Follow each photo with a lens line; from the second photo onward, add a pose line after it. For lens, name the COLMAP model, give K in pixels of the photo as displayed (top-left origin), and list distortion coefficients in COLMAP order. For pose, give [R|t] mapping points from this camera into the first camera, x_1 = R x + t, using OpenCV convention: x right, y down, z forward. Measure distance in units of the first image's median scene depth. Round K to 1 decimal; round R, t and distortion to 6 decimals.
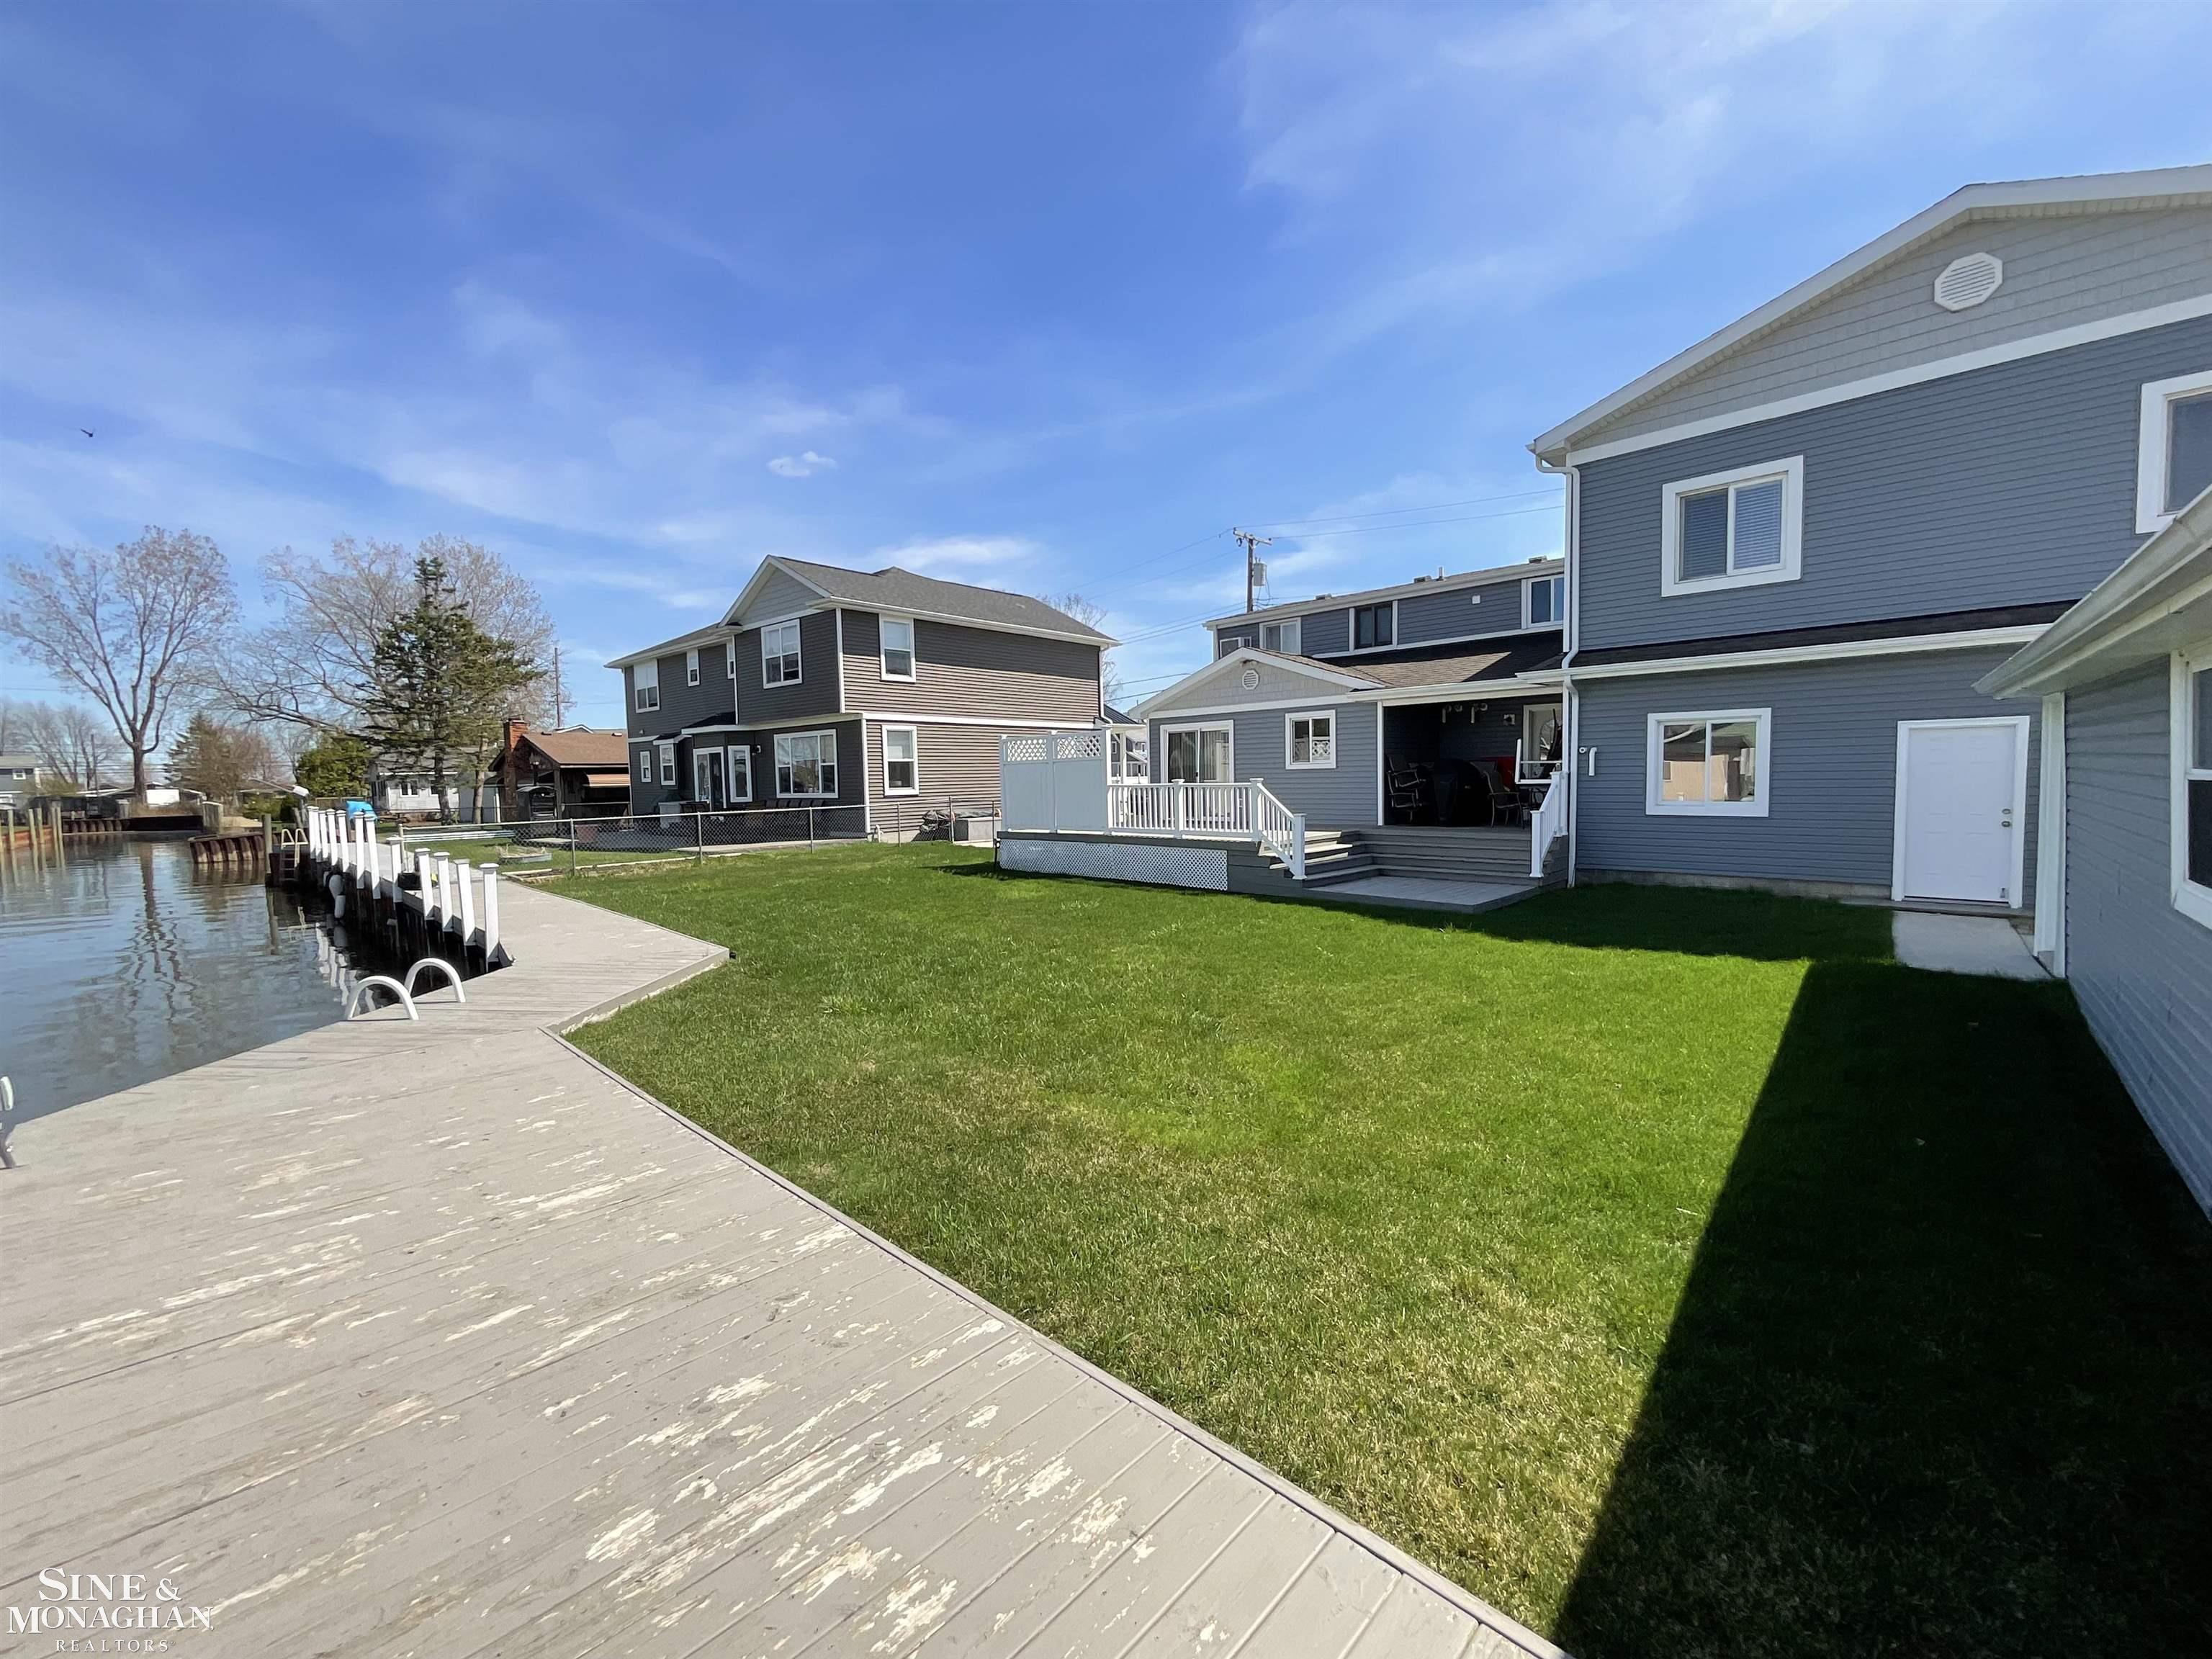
lens RADIAL K [[901.9, 0, 1114.5], [0, 901.9, 831.7], [0, 0, 1]] dist [0.003266, -0.000517]
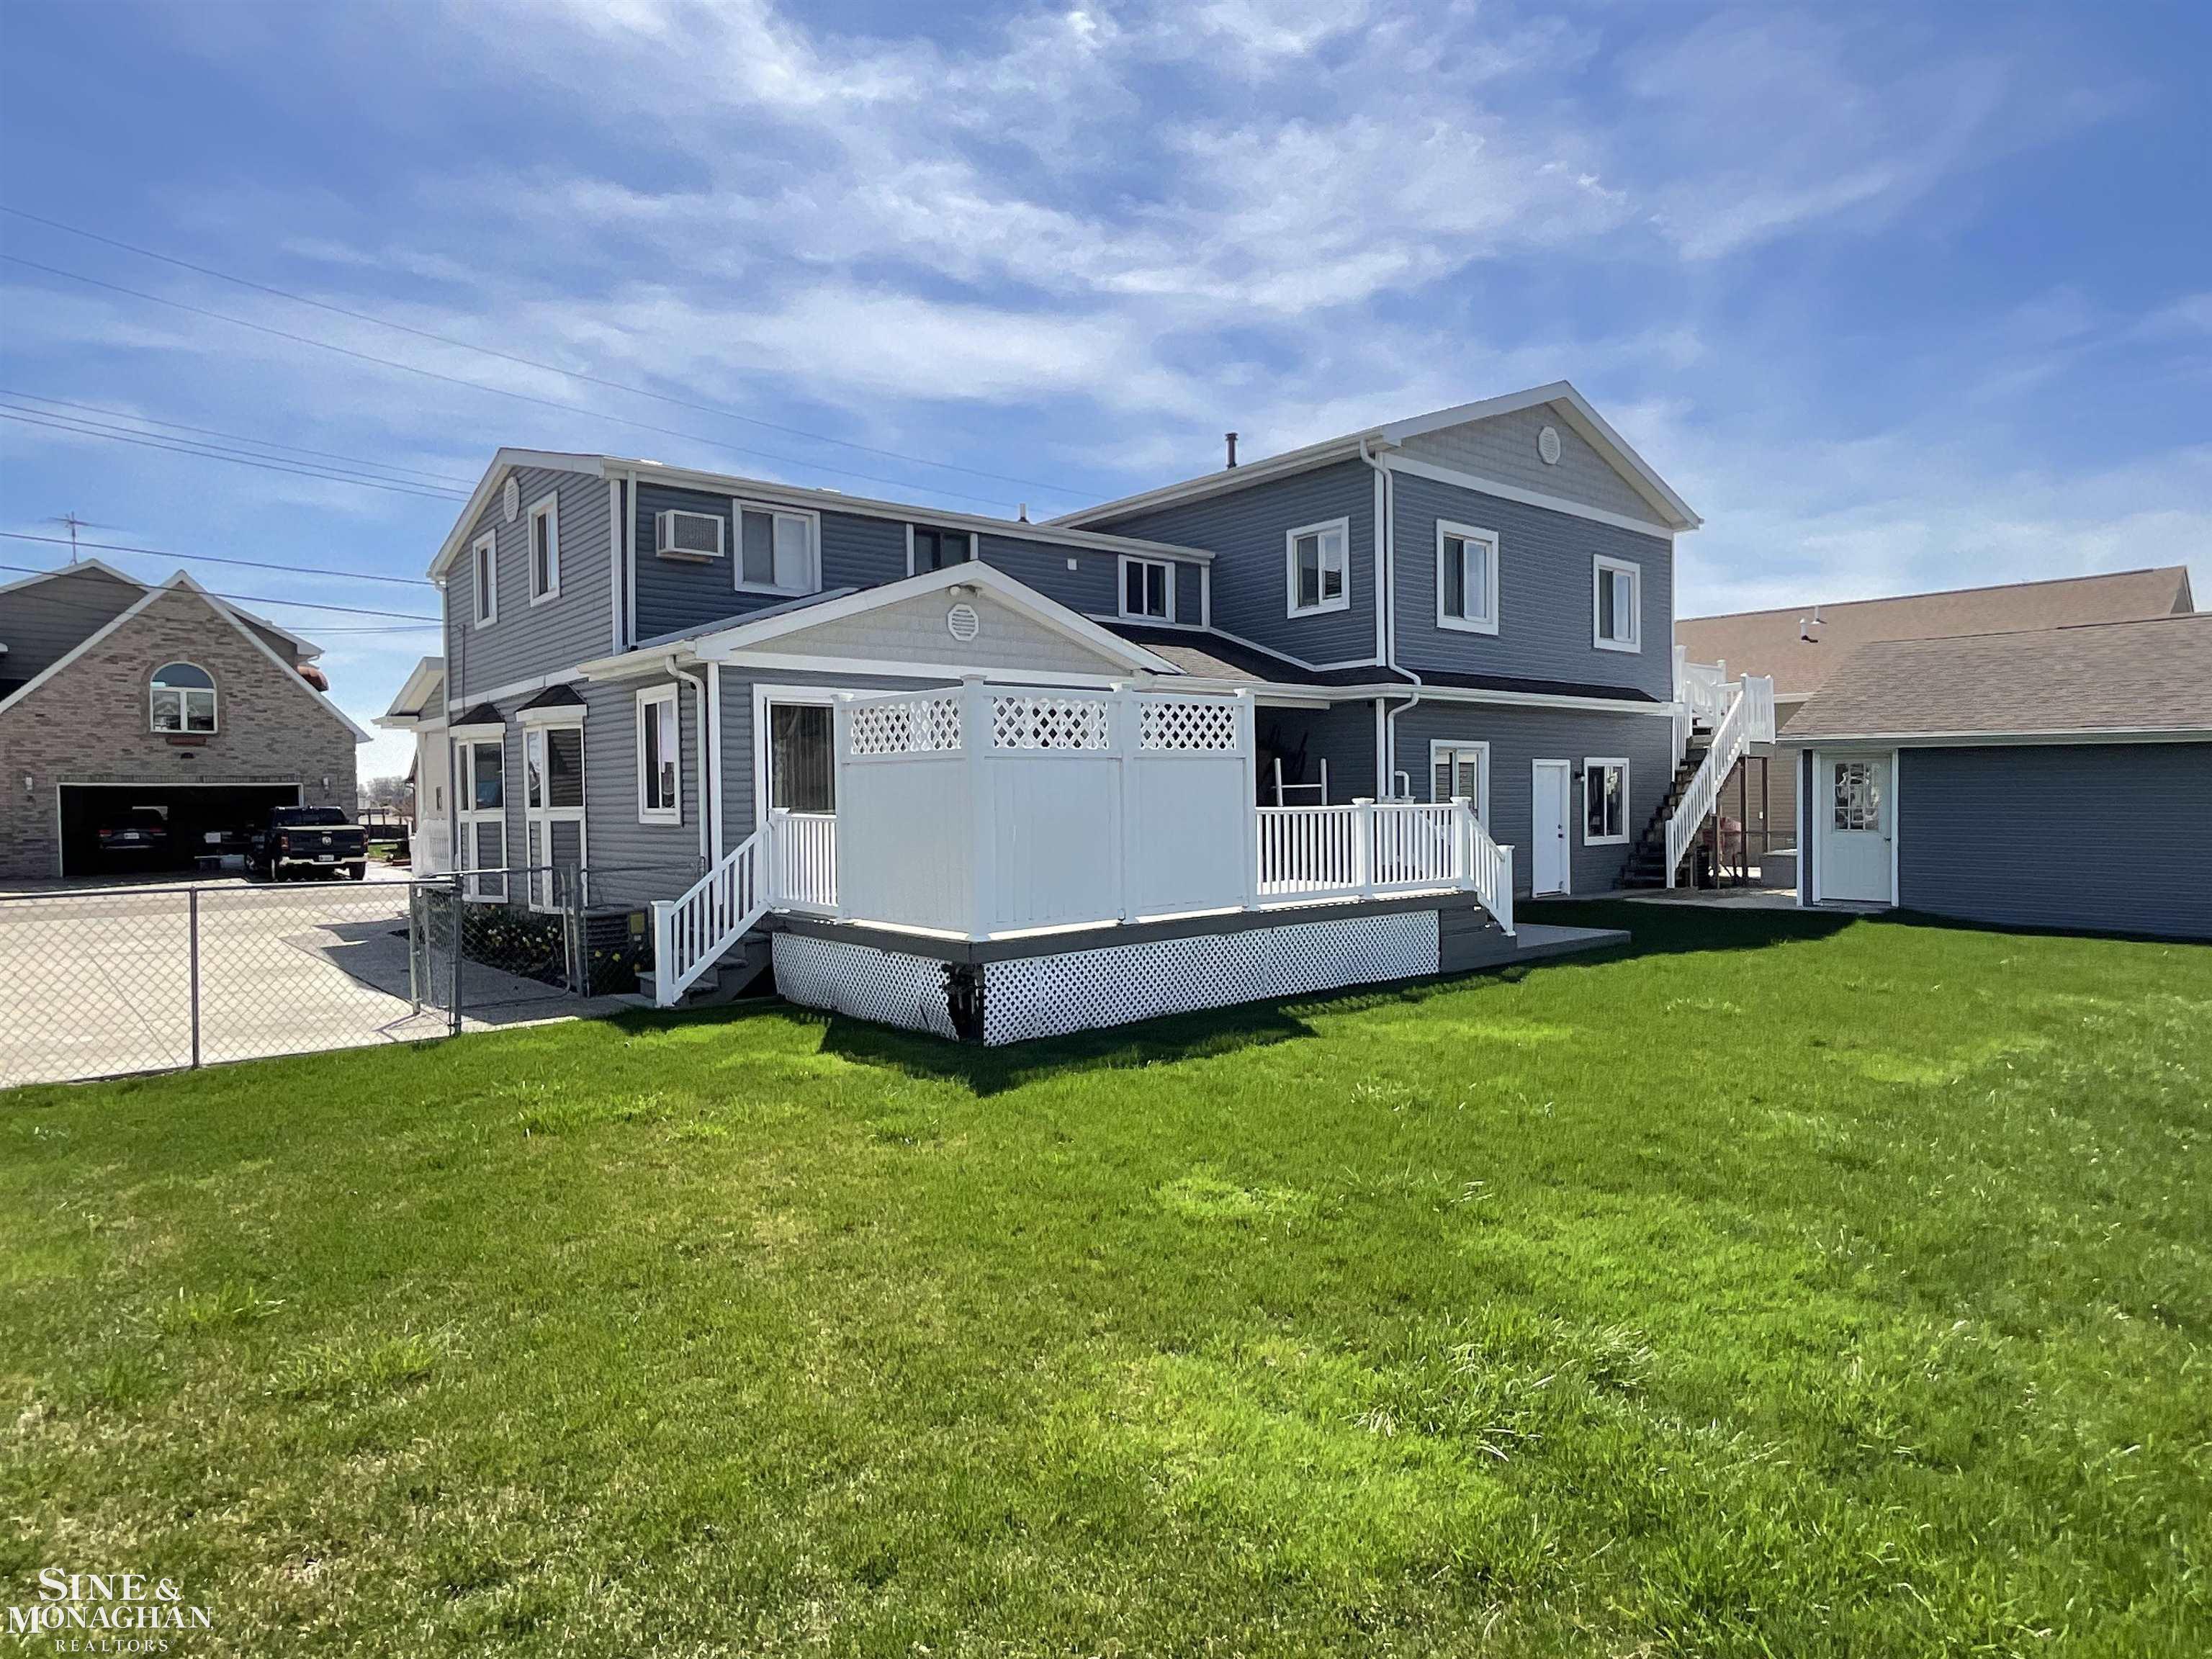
lens RADIAL K [[1269.6, 0, 1088.0], [0, 1269.6, 815.1], [0, 0, 1]] dist [-0.005232, 0.001649]
pose [[0.104763, 0.000150, 0.994497, -0.657143], [0.069273, 0.997570, -0.007448, -0.047438], [-0.992082, 0.069672, 0.104498, 0.946977]]
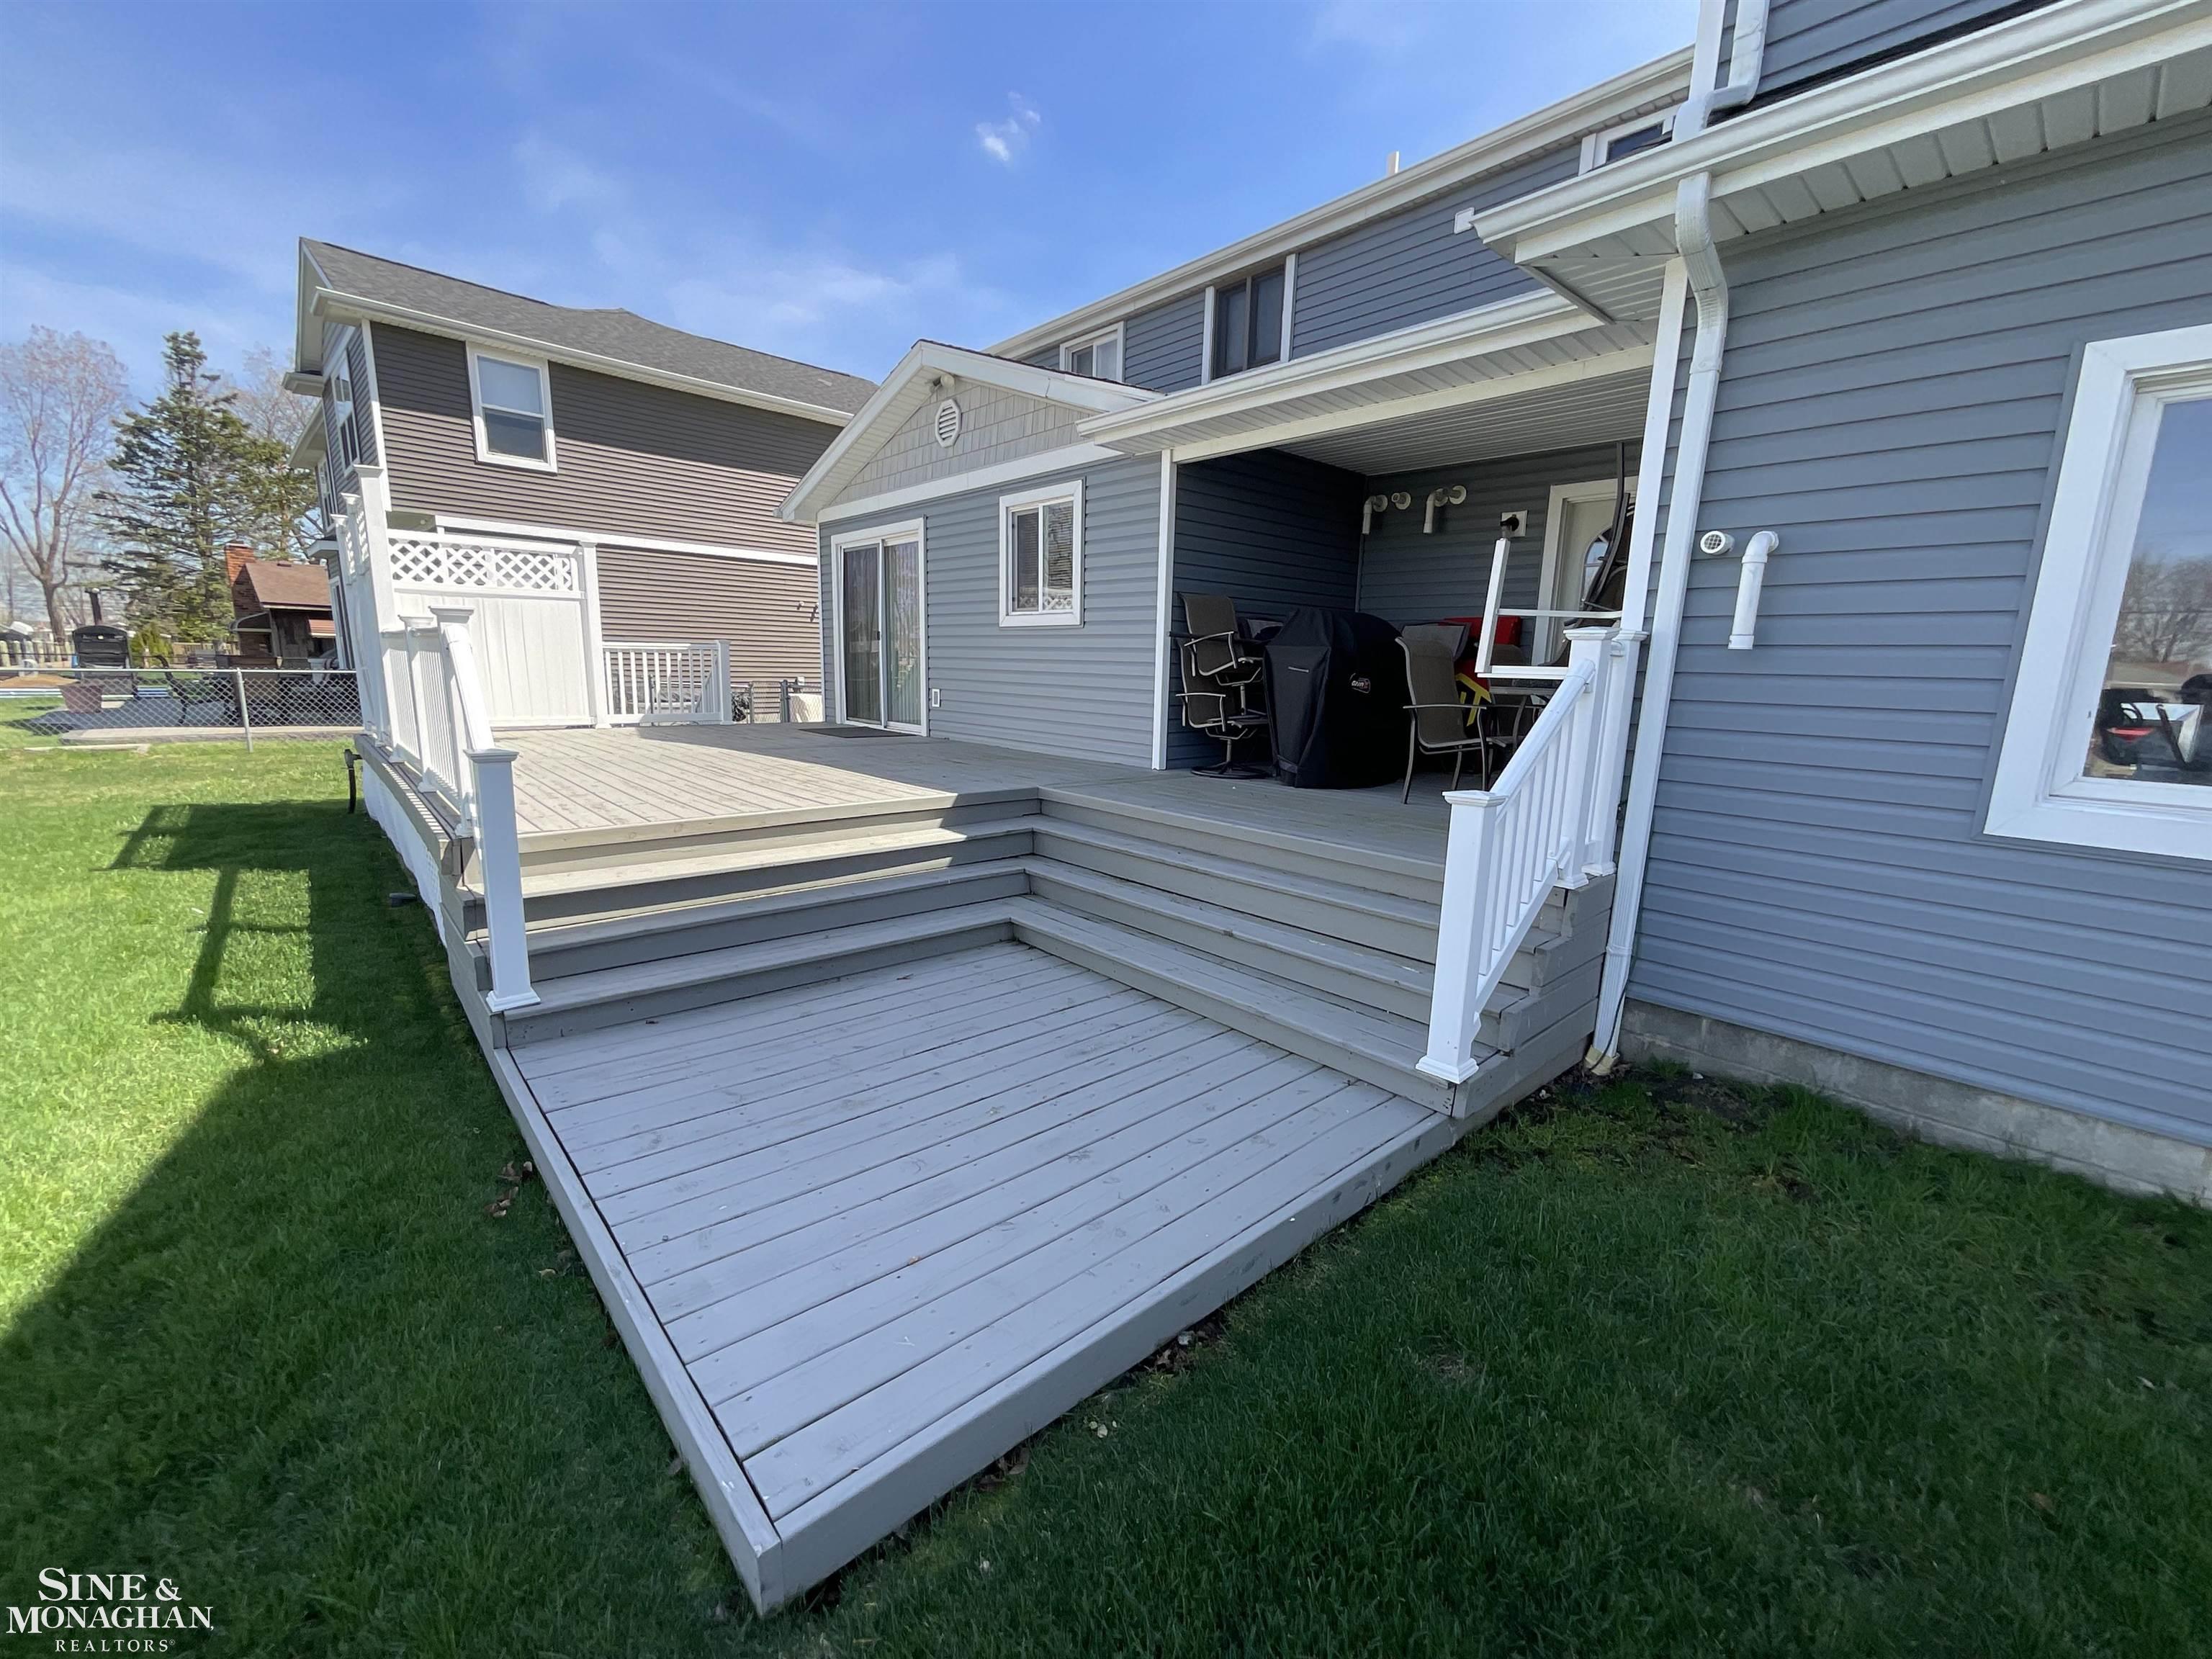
lens RADIAL K [[901.9, 0, 1111.2], [0, 901.9, 832.5], [0, 0, 1]] dist [0.003266, -0.000517]
pose [[0.996674, 0.058856, -0.056363, 0.299329], [-0.051730, 0.991367, 0.120479, -0.026948], [0.062968, -0.117162, 0.991115, 0.590172]]
